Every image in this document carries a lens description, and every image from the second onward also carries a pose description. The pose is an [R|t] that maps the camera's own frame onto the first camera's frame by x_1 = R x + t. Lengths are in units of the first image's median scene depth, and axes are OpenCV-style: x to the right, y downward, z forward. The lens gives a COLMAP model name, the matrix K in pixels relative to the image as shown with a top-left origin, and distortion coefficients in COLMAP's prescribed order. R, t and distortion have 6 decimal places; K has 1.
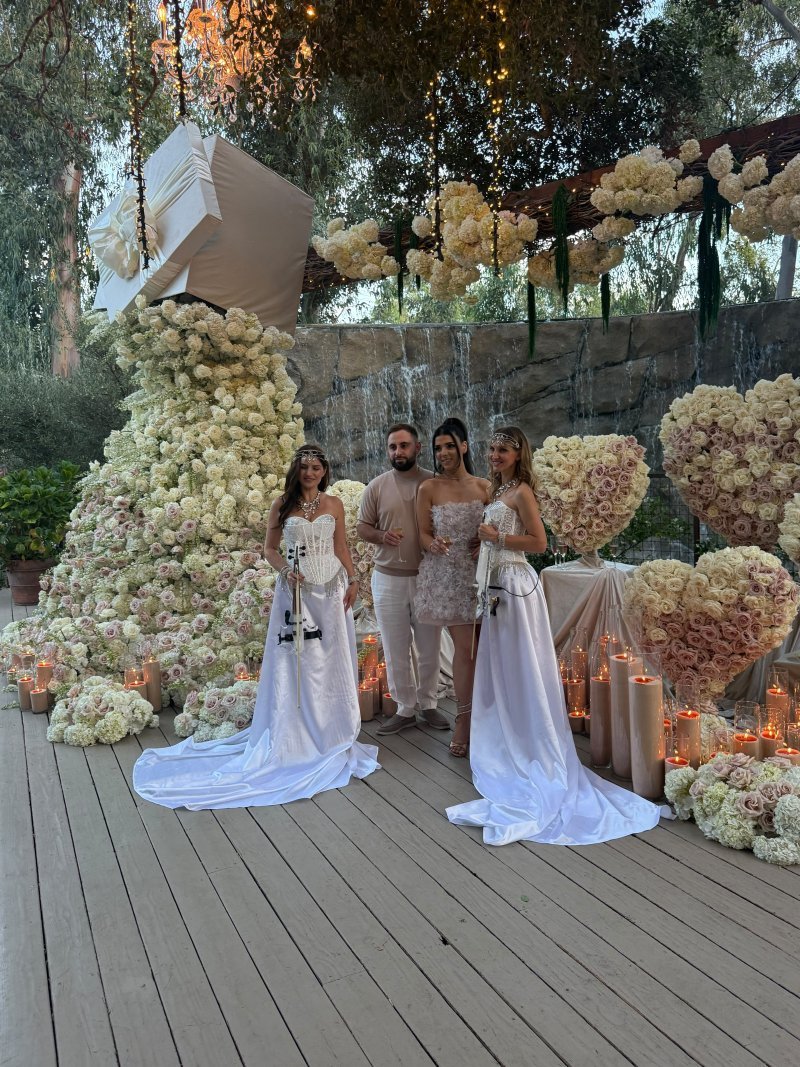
lens RADIAL K [[836.8, 0, 385.4], [0, 836.8, 529.2], [0, 0, 1]] dist [0.052733, -0.088978]
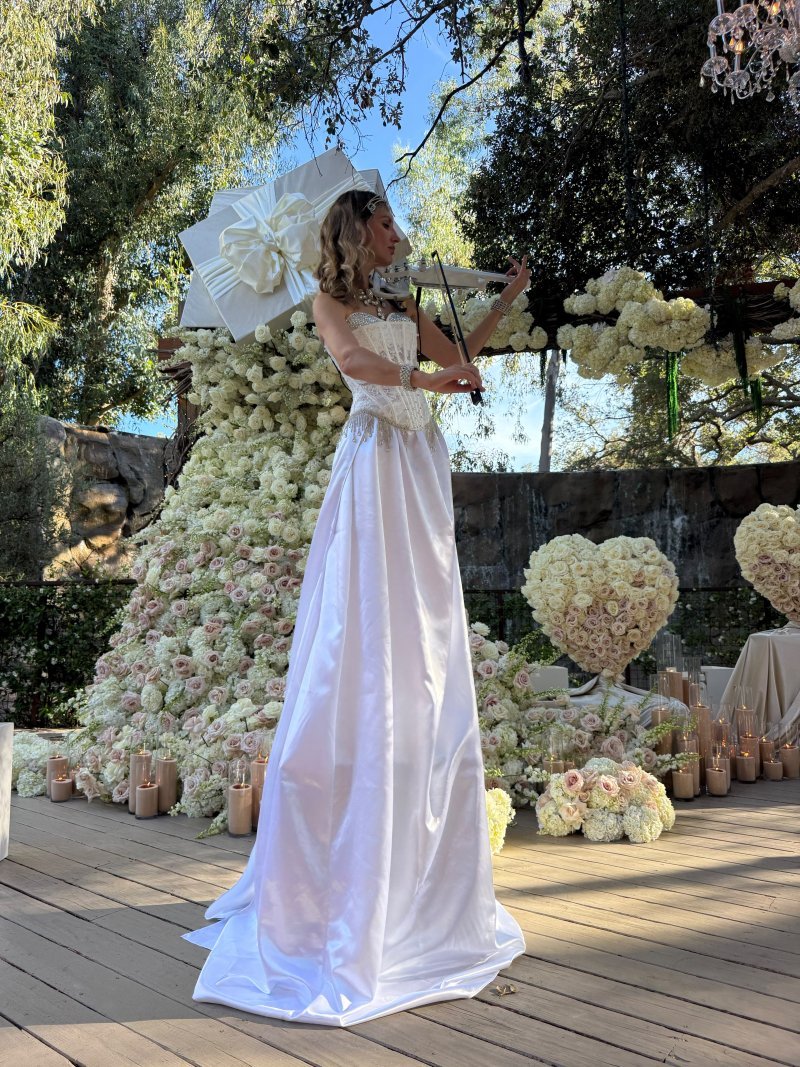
lens RADIAL K [[768.5, 0, 393.0], [0, 768.5, 531.7], [0, 0, 1]] dist [0.044531, -0.060320]
pose [[0.886822, 0.088046, 0.453646, -0.661376], [0.008701, 0.978326, -0.206888, 0.119720], [-0.462029, 0.187420, 0.866835, 0.406987]]
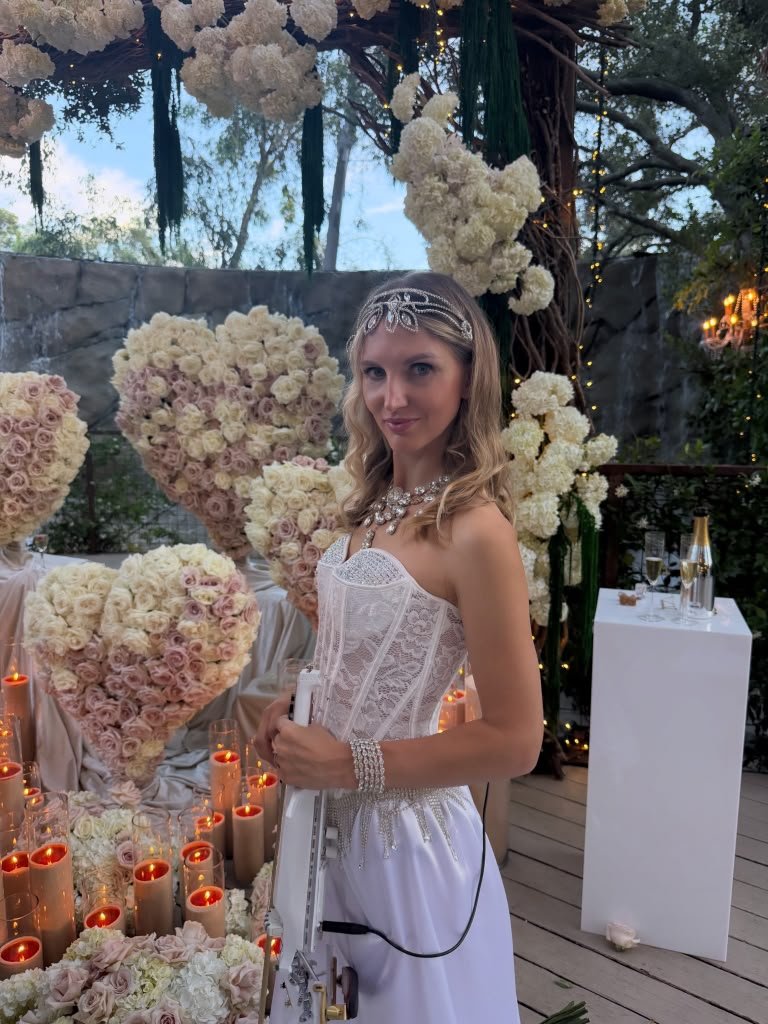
lens RADIAL K [[737.5, 0, 390.4], [0, 737.5, 513.9], [0, 0, 1]] dist [0.044531, -0.060320]
pose [[0.880069, -0.023917, 0.474242, 0.240879], [0.001040, 0.998825, 0.048442, -0.027785], [-0.474844, -0.042139, 0.879061, 0.329349]]
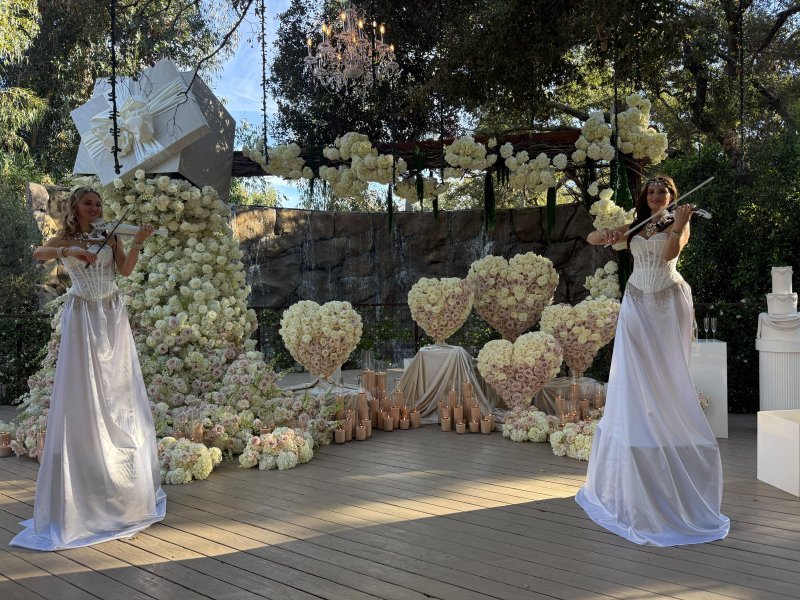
lens RADIAL K [[576.2, 0, 410.1], [0, 576.2, 302.9], [0, 0, 1]] dist [0.044531, -0.060320]
pose [[0.844081, 0.011576, 0.536091, -0.527075], [0.032243, 0.996862, -0.072292, 0.036706], [-0.535246, 0.078305, 0.841059, -0.052327]]
